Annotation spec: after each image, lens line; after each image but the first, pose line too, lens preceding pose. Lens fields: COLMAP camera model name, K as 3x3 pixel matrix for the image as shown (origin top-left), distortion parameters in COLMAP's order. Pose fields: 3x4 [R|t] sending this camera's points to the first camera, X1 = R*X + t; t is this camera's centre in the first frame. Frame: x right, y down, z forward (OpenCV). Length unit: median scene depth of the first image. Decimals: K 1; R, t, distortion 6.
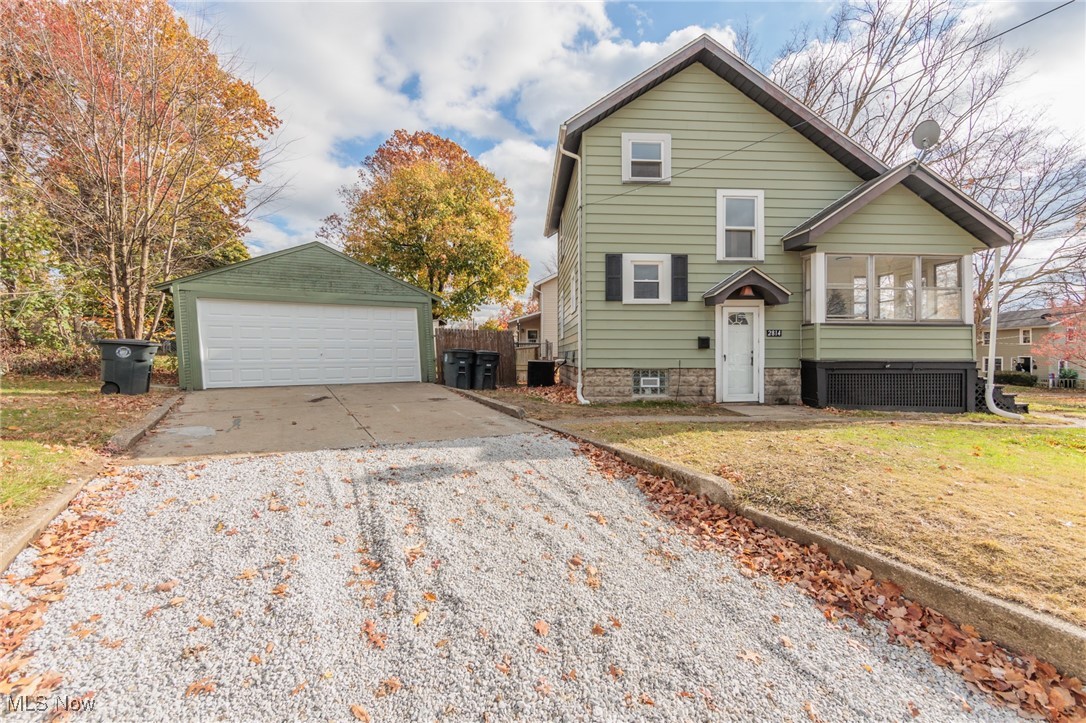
lens RADIAL K [[428.5, 0, 546.4], [0, 428.5, 353.2], [0, 0, 1]] dist [-0.002195, -0.000033]
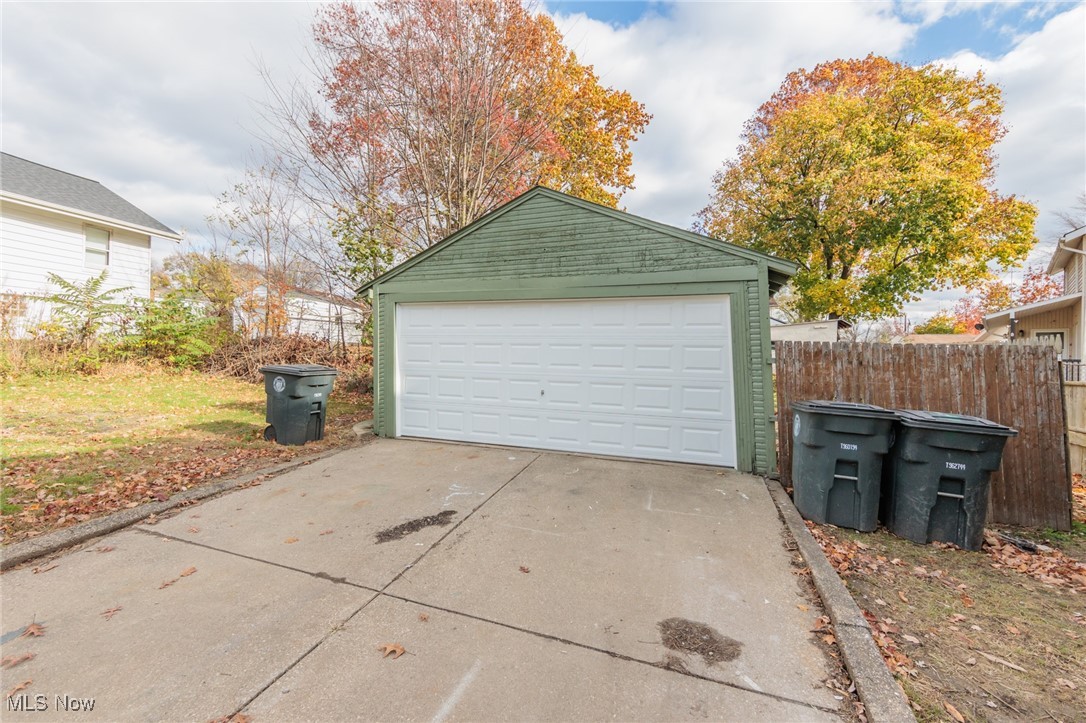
lens RADIAL K [[438.5, 0, 545.6], [0, 438.5, 361.4], [0, 0, 1]] dist [0.000458, -0.006383]
pose [[0.654292, 0.025034, -0.755827, -0.082375], [-0.019553, 0.999678, 0.016184, -0.037562], [0.755989, 0.004190, 0.654571, 0.513846]]
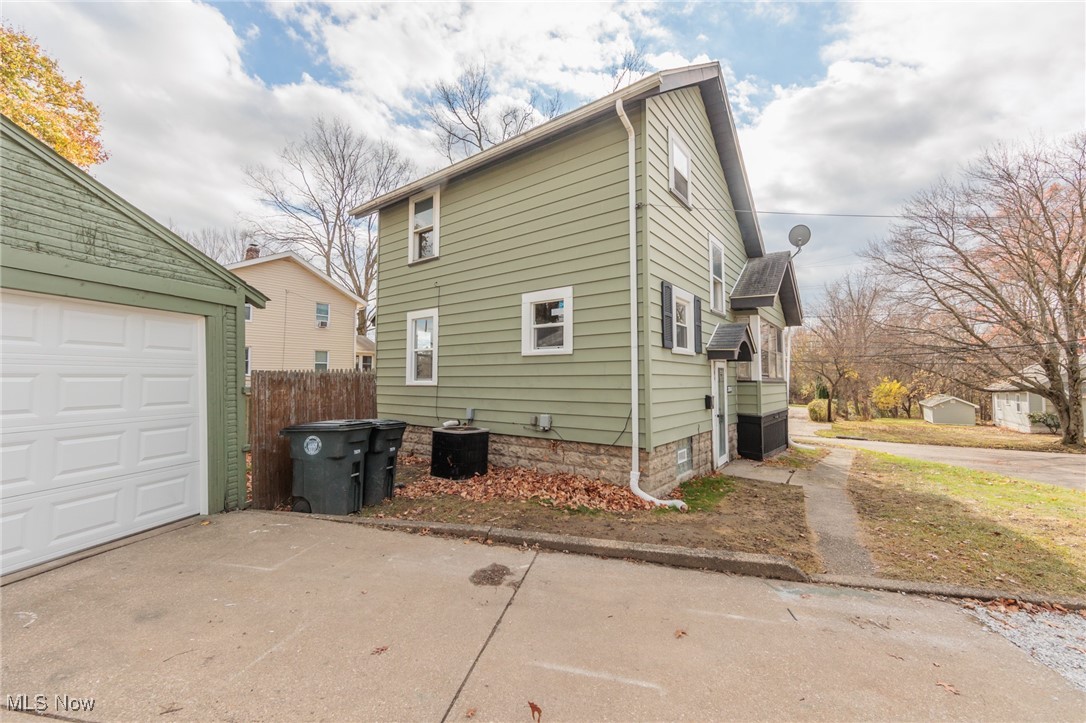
lens RADIAL K [[428.5, 0, 546.4], [0, 428.5, 353.2], [0, 0, 1]] dist [-0.002195, -0.000033]
pose [[0.649589, 0.050140, 0.758631, -0.348681], [-0.008909, 0.998256, -0.058349, -0.047965], [-0.760234, 0.031145, 0.648903, 0.471449]]
